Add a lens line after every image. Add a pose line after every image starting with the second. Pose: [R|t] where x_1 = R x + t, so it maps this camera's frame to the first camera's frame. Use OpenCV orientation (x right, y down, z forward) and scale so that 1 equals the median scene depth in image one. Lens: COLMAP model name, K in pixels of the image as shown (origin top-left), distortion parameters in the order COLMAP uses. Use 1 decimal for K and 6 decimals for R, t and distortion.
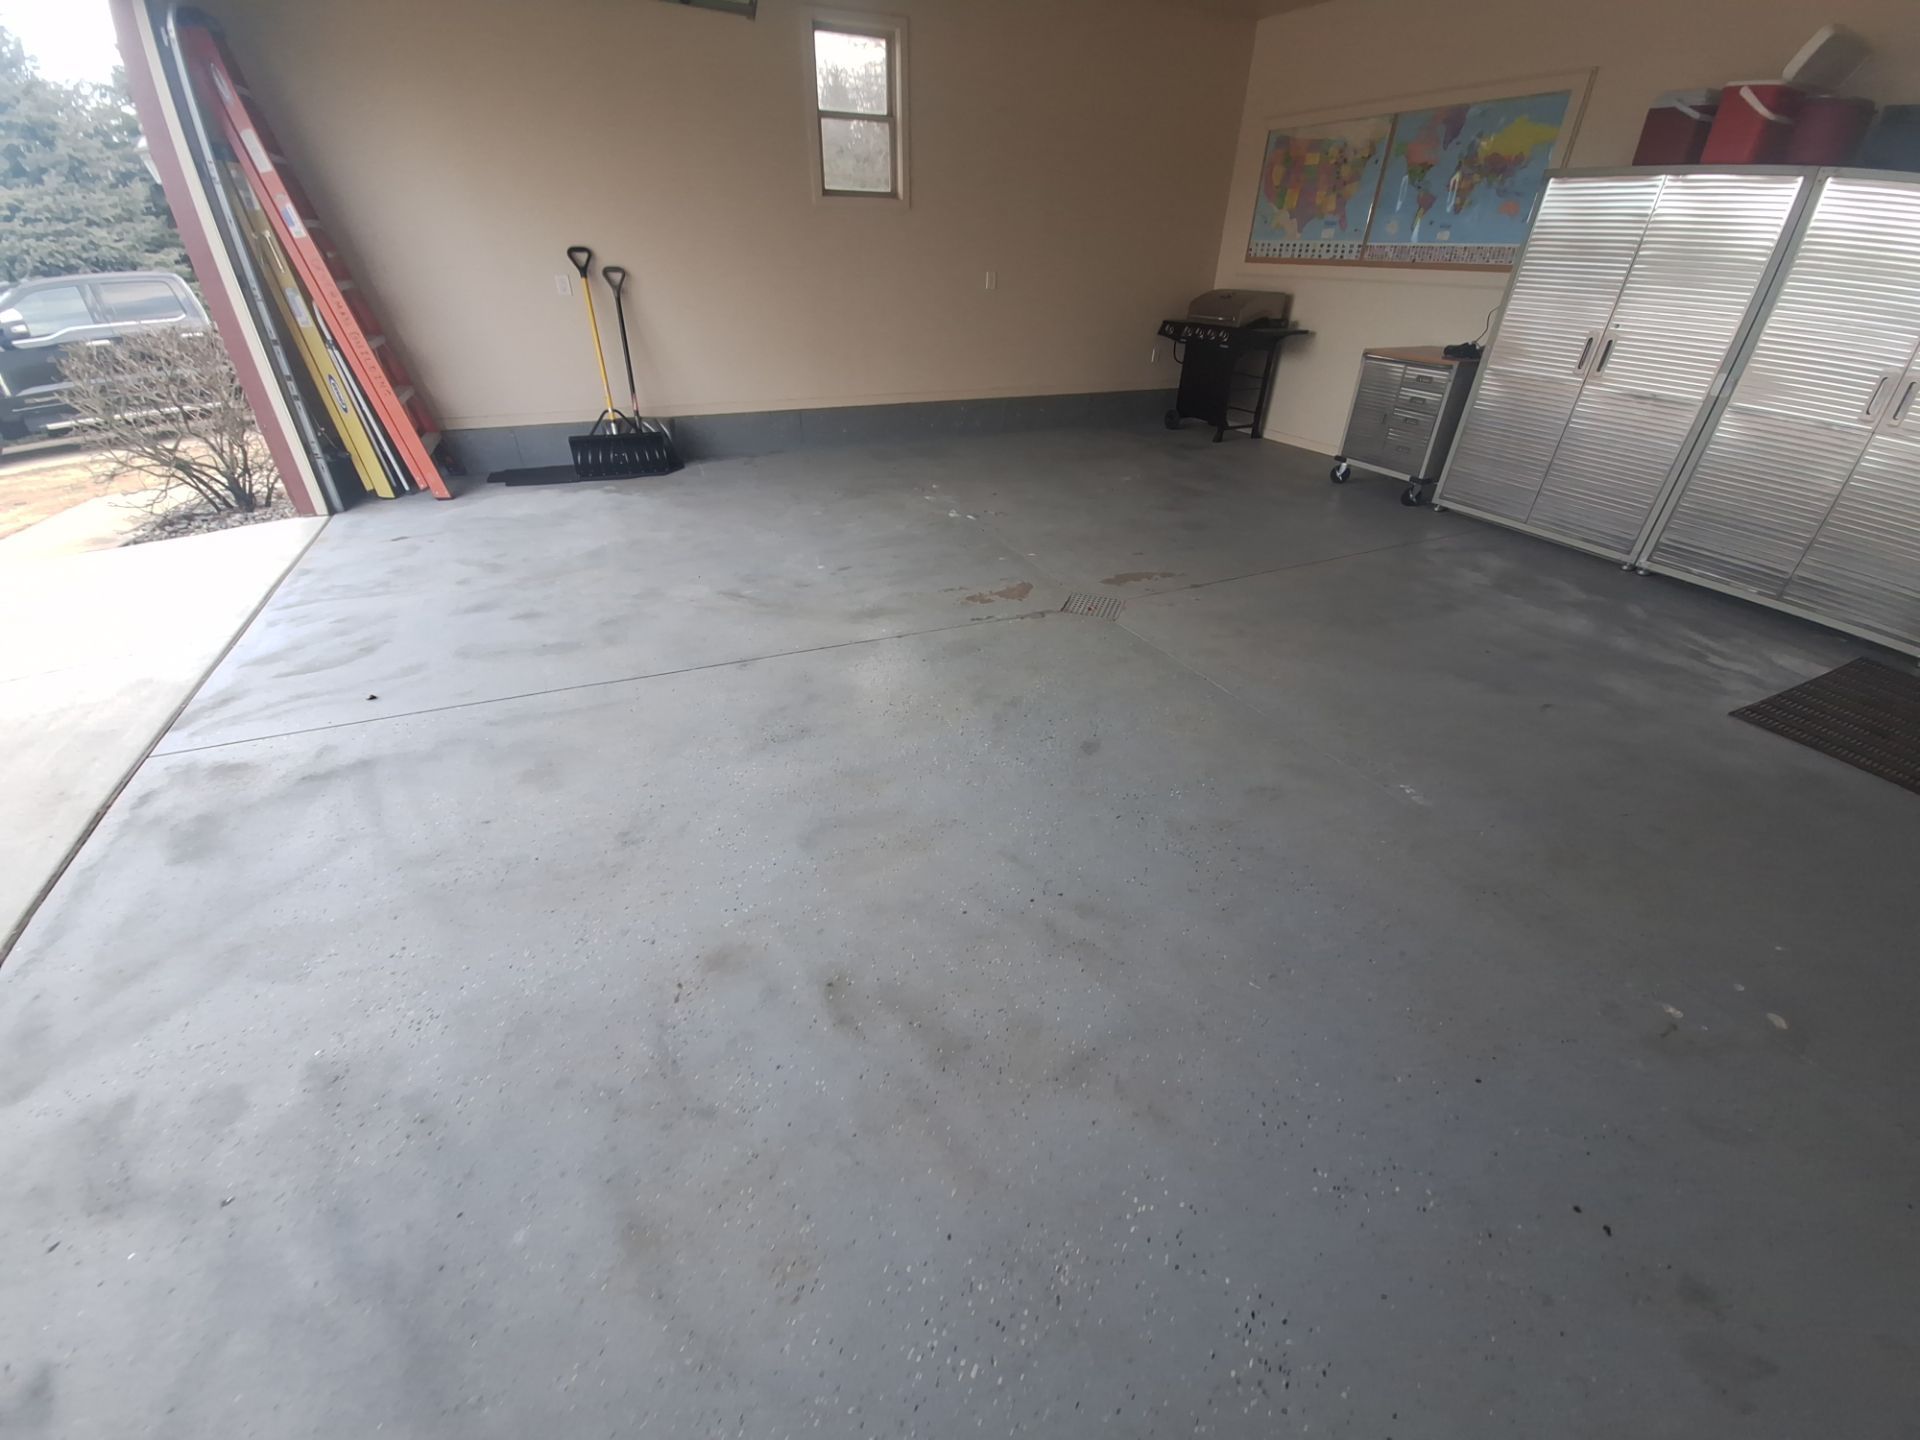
lens RADIAL K [[761.6, 0, 954.4], [0, 761.6, 718.2], [0, 0, 1]] dist [0.000227, -0.010417]
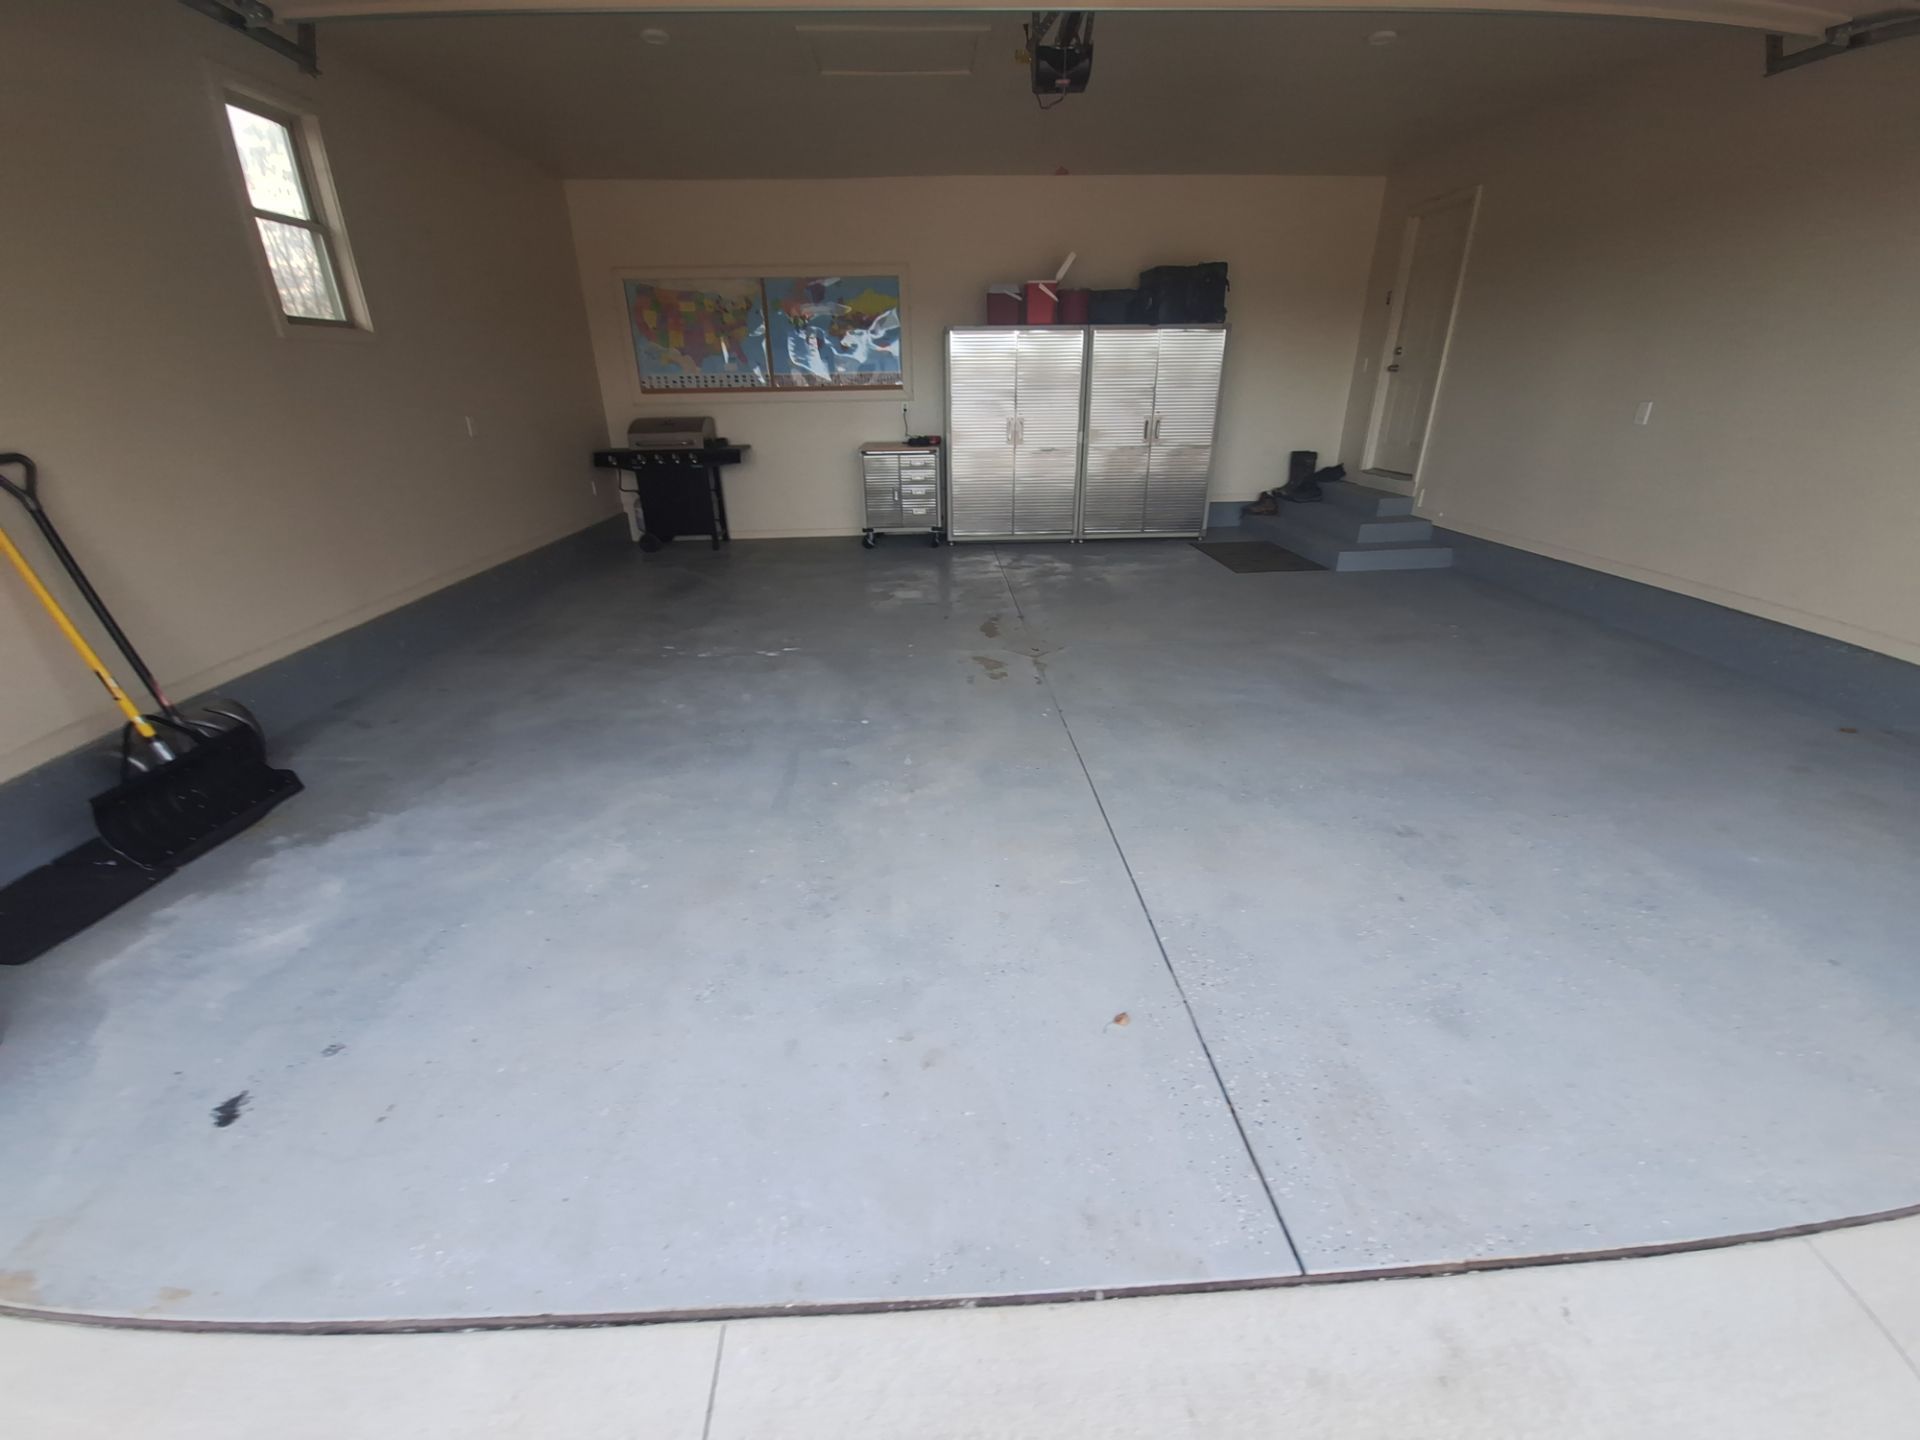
lens RADIAL K [[761.6, 0, 954.4], [0, 761.6, 718.2], [0, 0, 1]] dist [0.000227, -0.010417]
pose [[0.377884, -0.392690, 0.838450, -0.647504], [0.503817, 0.846992, 0.169624, -0.222024], [-0.776770, 0.358327, 0.517909, 0.343065]]
